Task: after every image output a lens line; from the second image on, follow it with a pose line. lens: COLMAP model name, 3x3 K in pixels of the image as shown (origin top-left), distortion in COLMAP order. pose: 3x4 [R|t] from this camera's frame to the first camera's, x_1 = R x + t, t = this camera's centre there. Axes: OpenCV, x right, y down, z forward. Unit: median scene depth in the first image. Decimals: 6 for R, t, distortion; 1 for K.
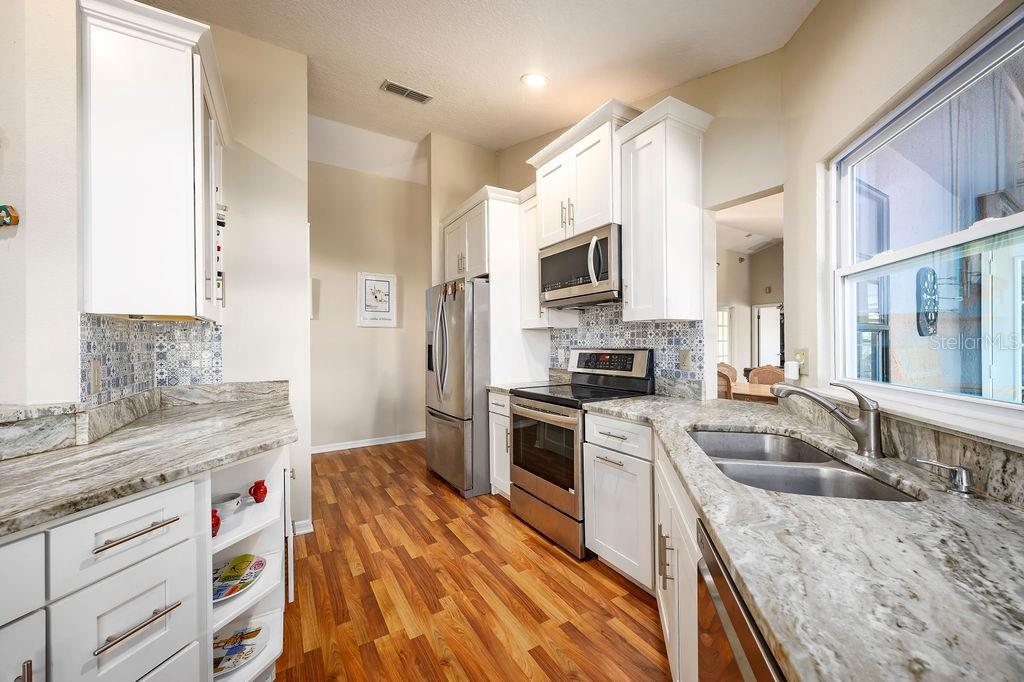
lens RADIAL K [[382.7, 0, 513.0], [0, 382.7, 346.1], [0, 0, 1]] dist [0.000928, 0.000059]
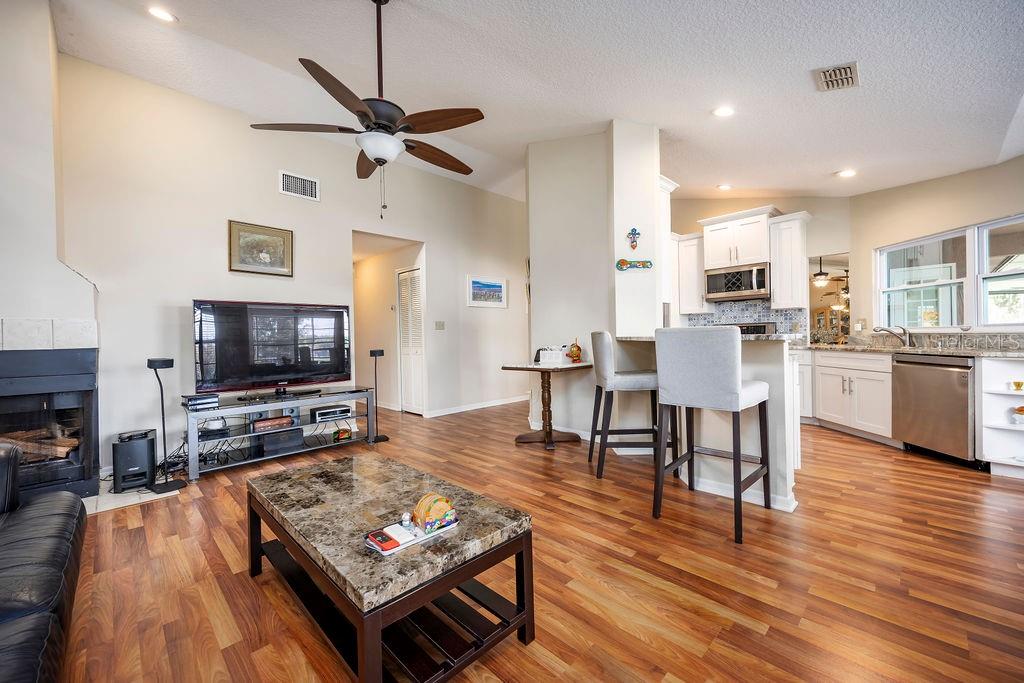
lens RADIAL K [[397.7, 0, 512.0], [0, 397.7, 341.5], [0, 0, 1]] dist [0.000609, 0.000044]
pose [[0.975091, -0.019850, 0.220916, -1.543717], [0.019198, 0.999803, 0.005101, 0.073724], [-0.220973, -0.000733, 0.975280, -0.788784]]
